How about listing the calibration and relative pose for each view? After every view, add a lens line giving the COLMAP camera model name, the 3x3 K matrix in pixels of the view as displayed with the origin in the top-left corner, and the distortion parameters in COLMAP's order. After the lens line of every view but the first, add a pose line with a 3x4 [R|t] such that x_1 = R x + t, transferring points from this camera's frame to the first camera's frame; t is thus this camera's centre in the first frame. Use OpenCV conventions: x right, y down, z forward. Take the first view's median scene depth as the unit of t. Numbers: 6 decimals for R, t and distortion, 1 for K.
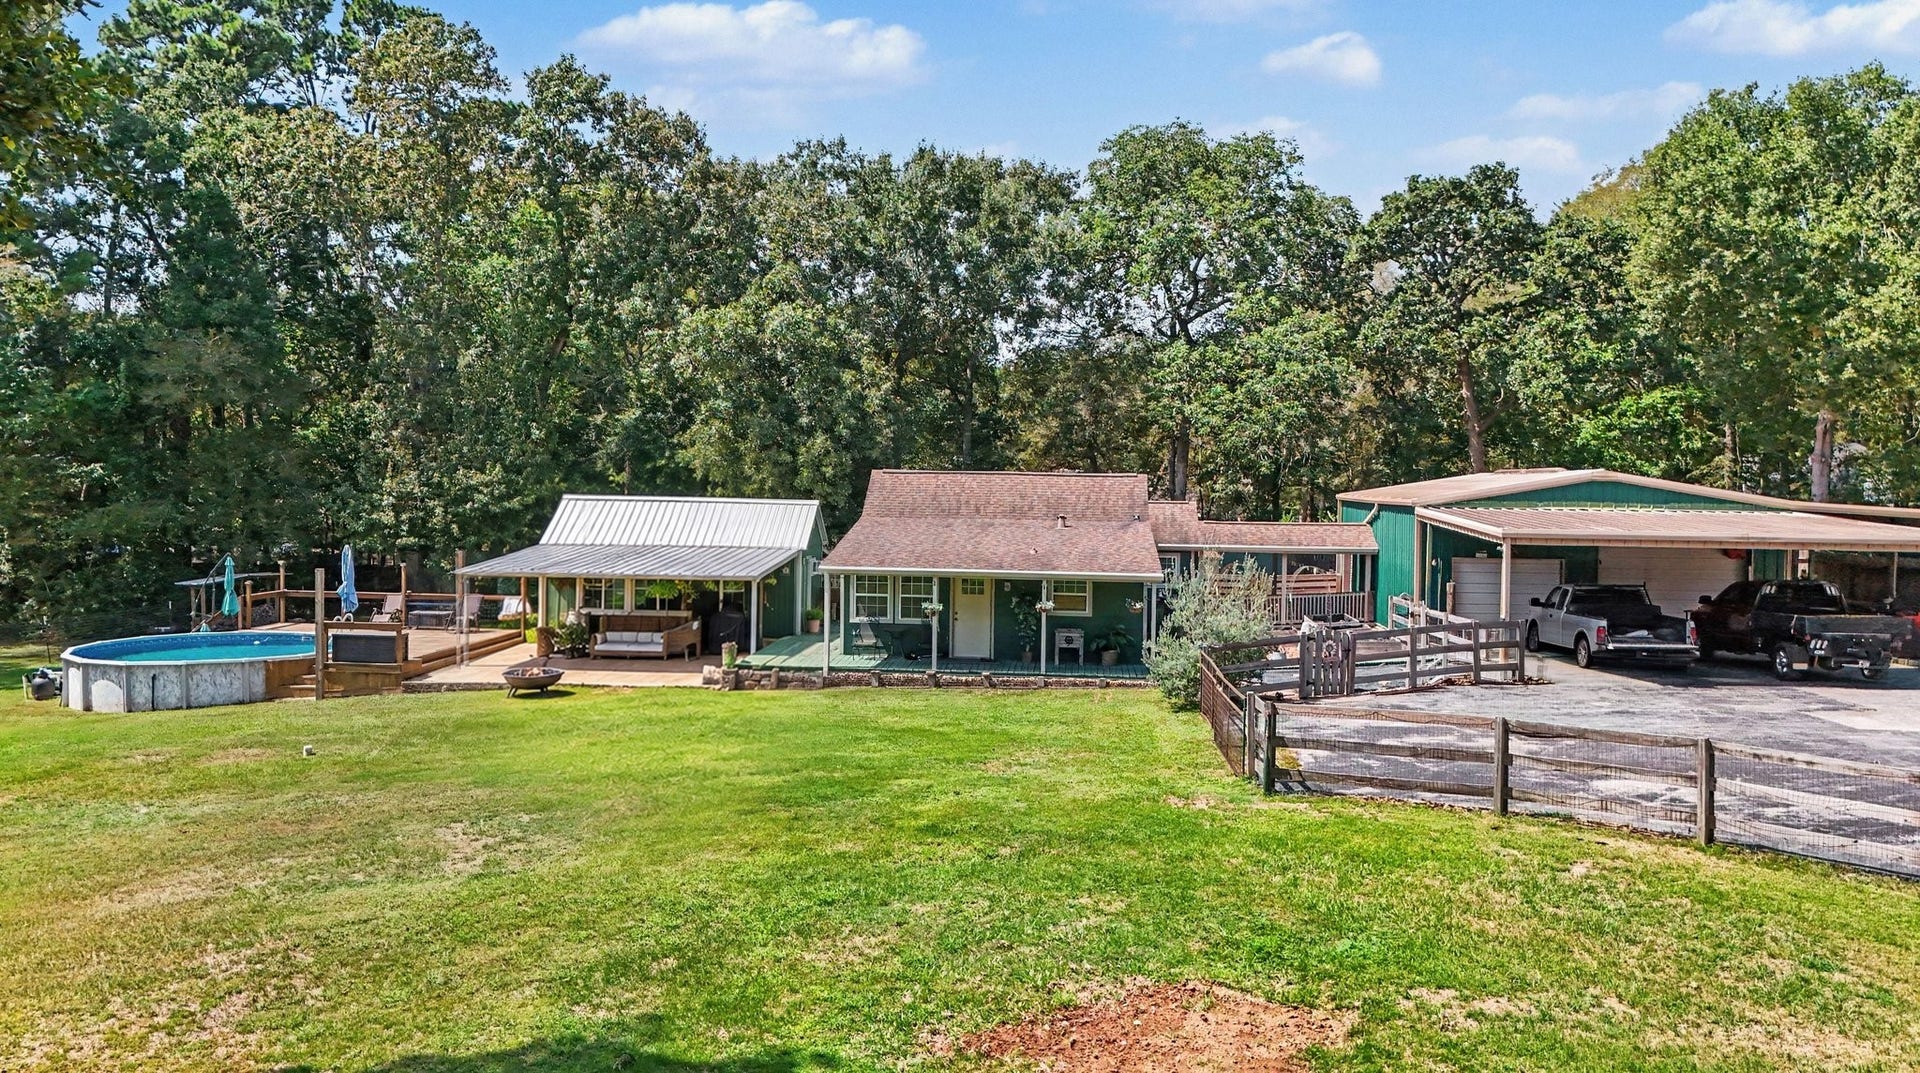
lens RADIAL K [[1526.7, 0, 960.0], [0, 1526.7, 536.5], [0, 0, 1]] dist [-0.001474, -0.000337]
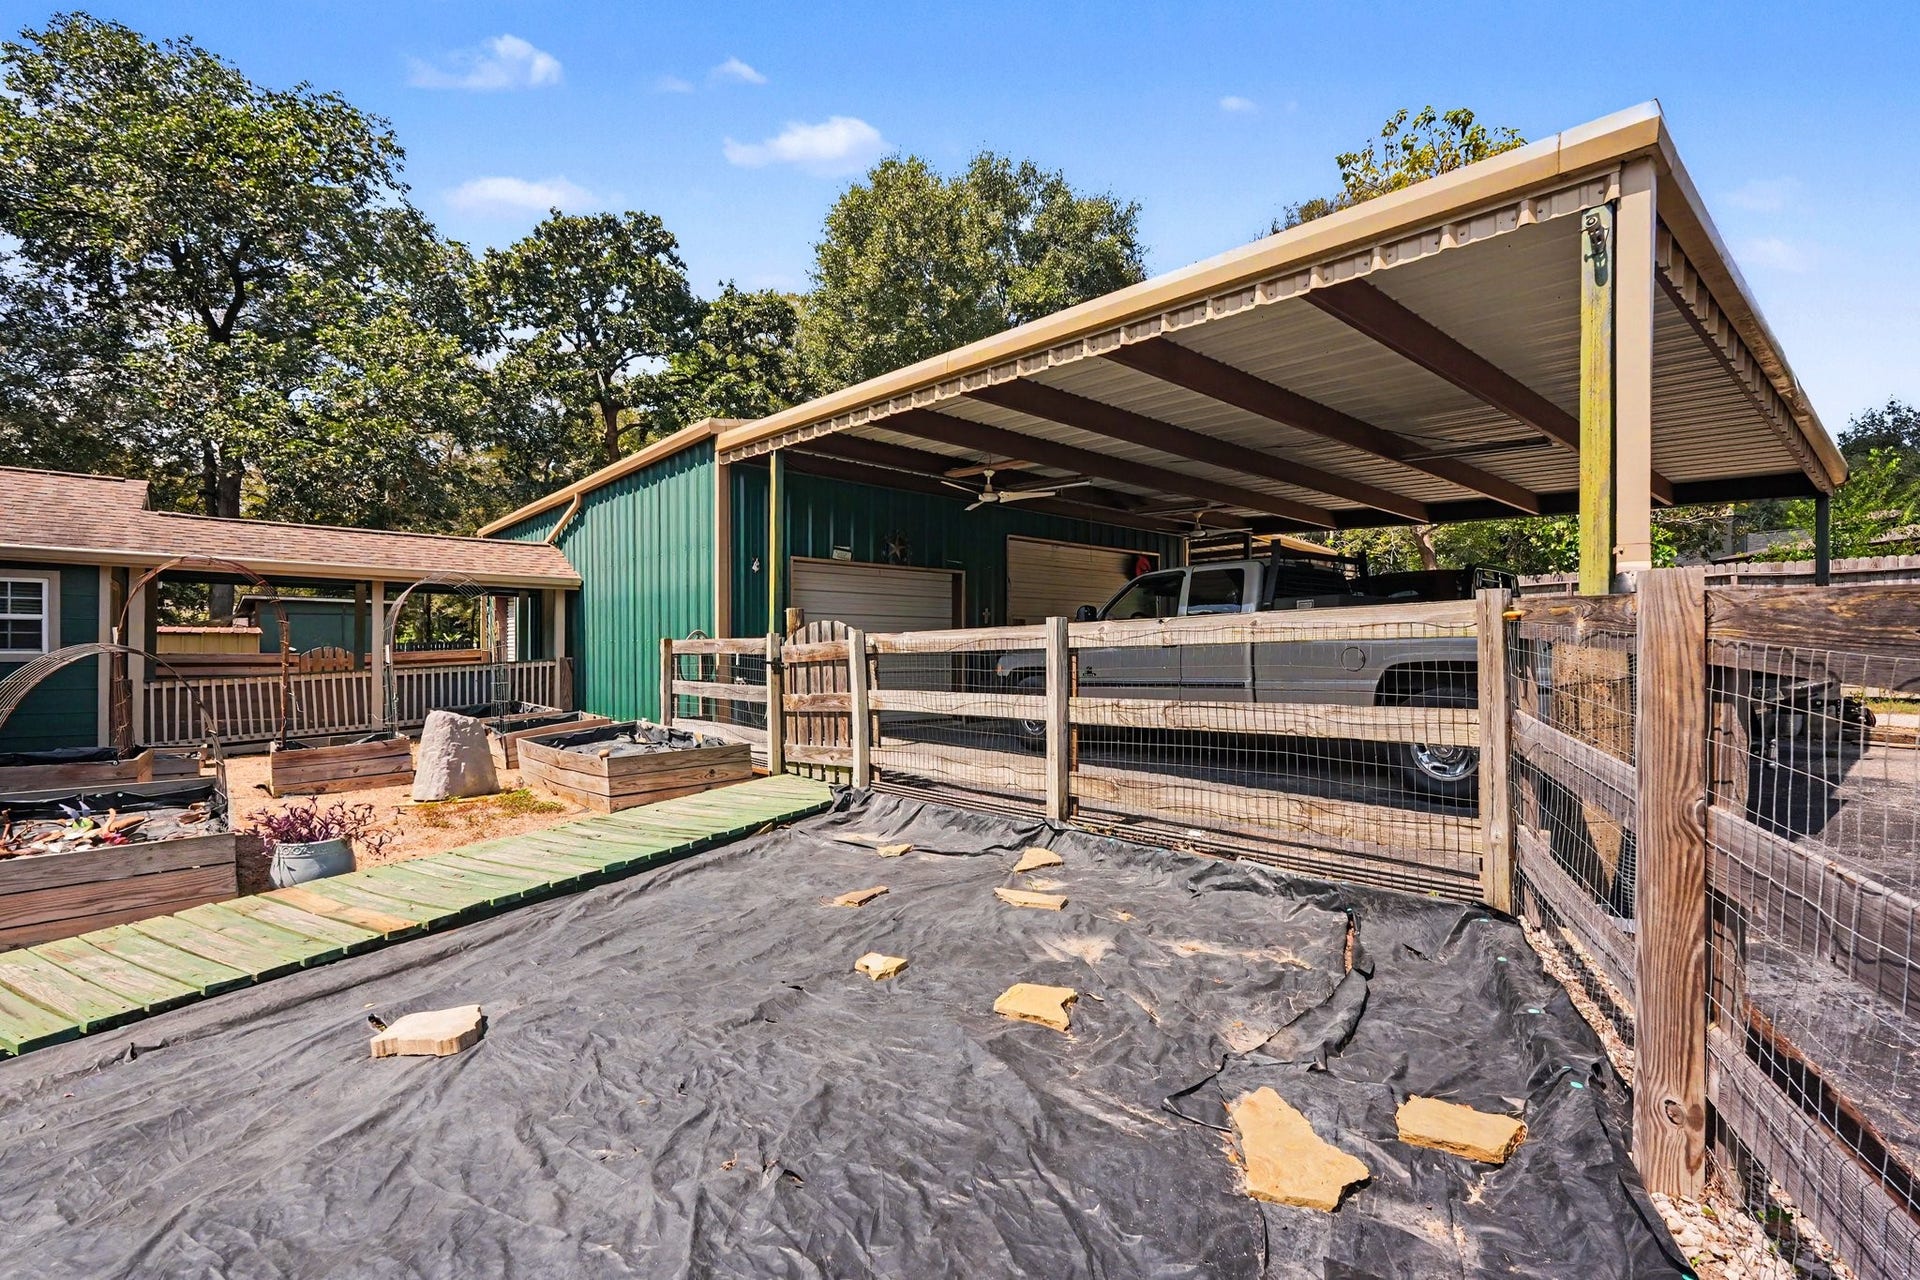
lens RADIAL K [[838.8, 0, 960.0], [0, 838.8, 640.0], [0, 0, 1]] dist [0.000190, -0.000106]
pose [[0.694004, -0.000190, 0.719971, 0.185257], [0.037127, 0.998679, -0.035525, 0.053286], [-0.719013, 0.051385, 0.693094, 0.845163]]
